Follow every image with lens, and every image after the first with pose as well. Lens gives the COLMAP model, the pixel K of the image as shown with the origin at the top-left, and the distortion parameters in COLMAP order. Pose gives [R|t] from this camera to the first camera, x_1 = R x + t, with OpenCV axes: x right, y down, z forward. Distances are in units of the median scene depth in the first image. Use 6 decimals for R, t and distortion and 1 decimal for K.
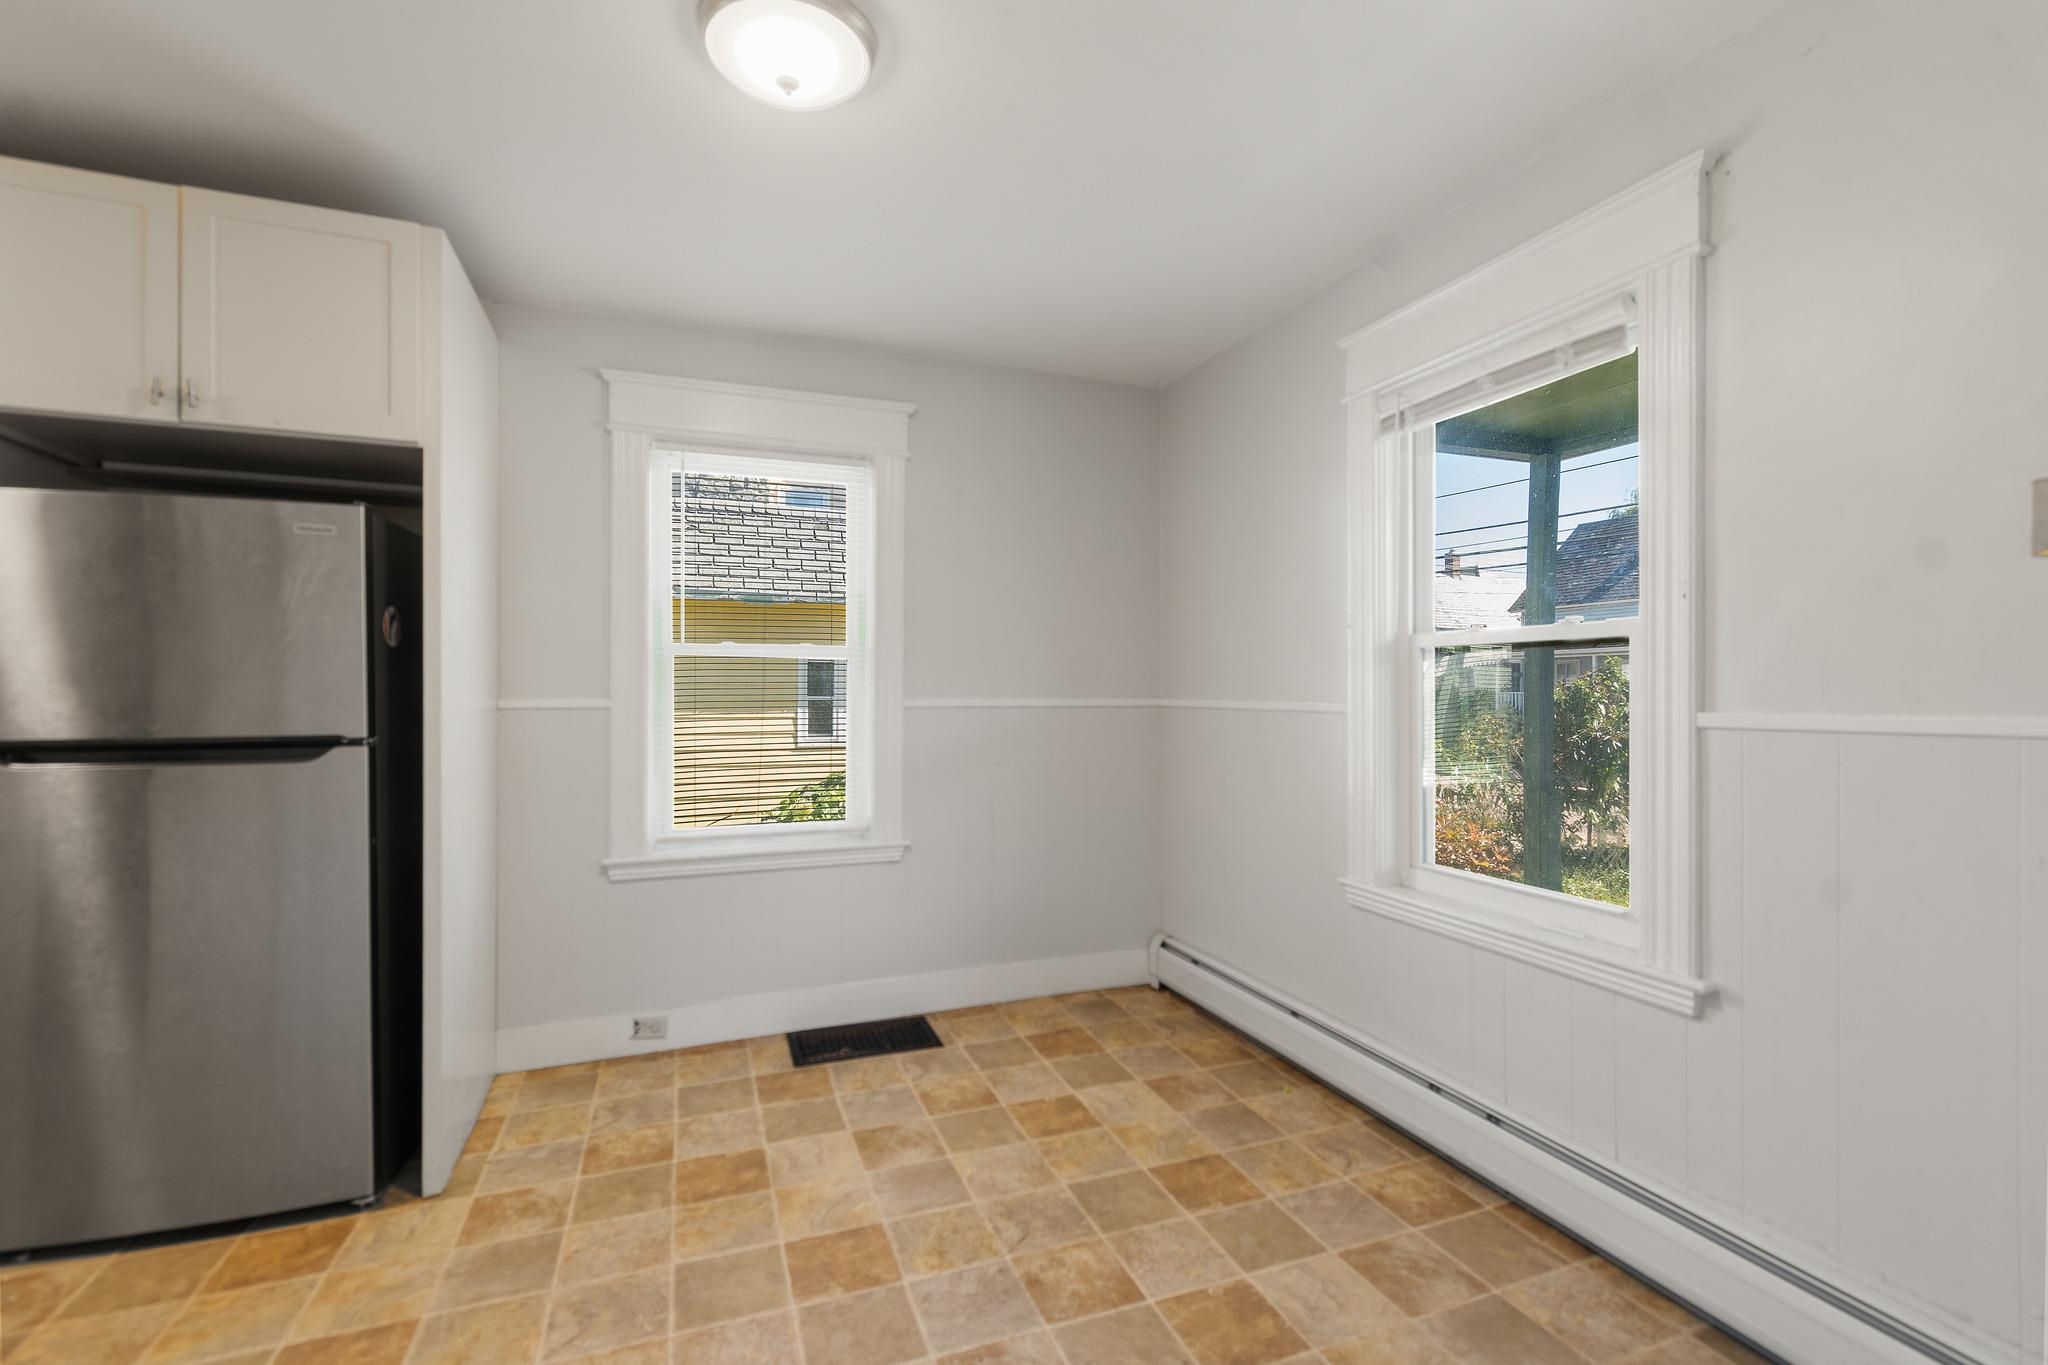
lens RADIAL K [[908.6, 0, 1060.8], [0, 908.6, 702.1], [0, 0, 1]] dist [0.003901, -0.002124]
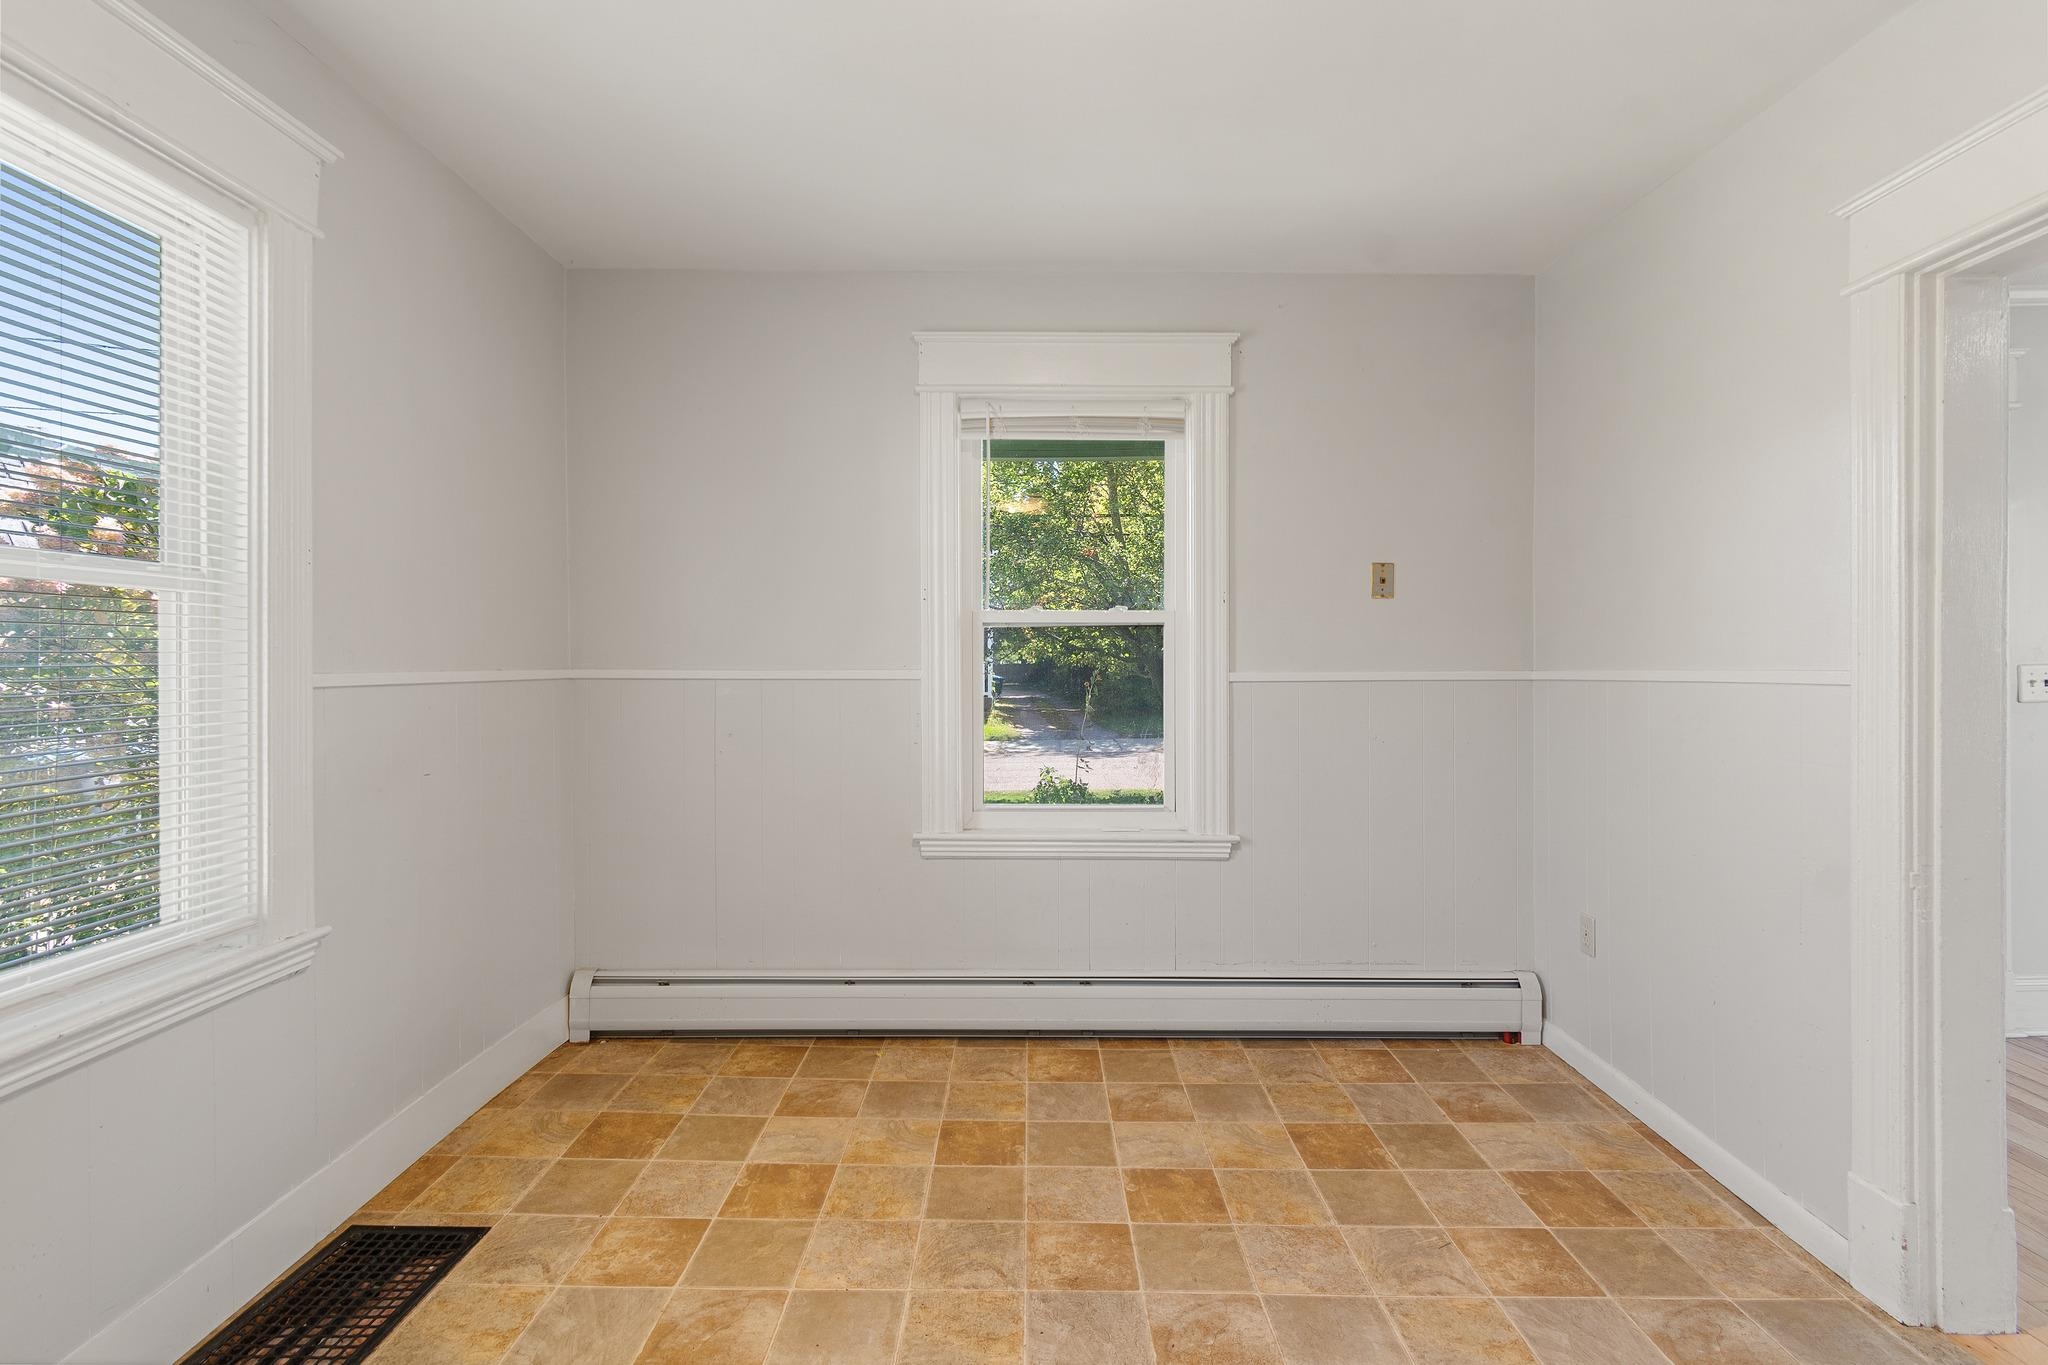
lens RADIAL K [[908.6, 0, 1040.8], [0, 908.6, 678.4], [0, 0, 1]] dist [0.003901, -0.002124]
pose [[0.376853, -0.017771, 0.926103, -0.693122], [0.011784, 0.999827, 0.014390, -0.003993], [-0.926198, 0.005490, 0.376997, 0.512160]]
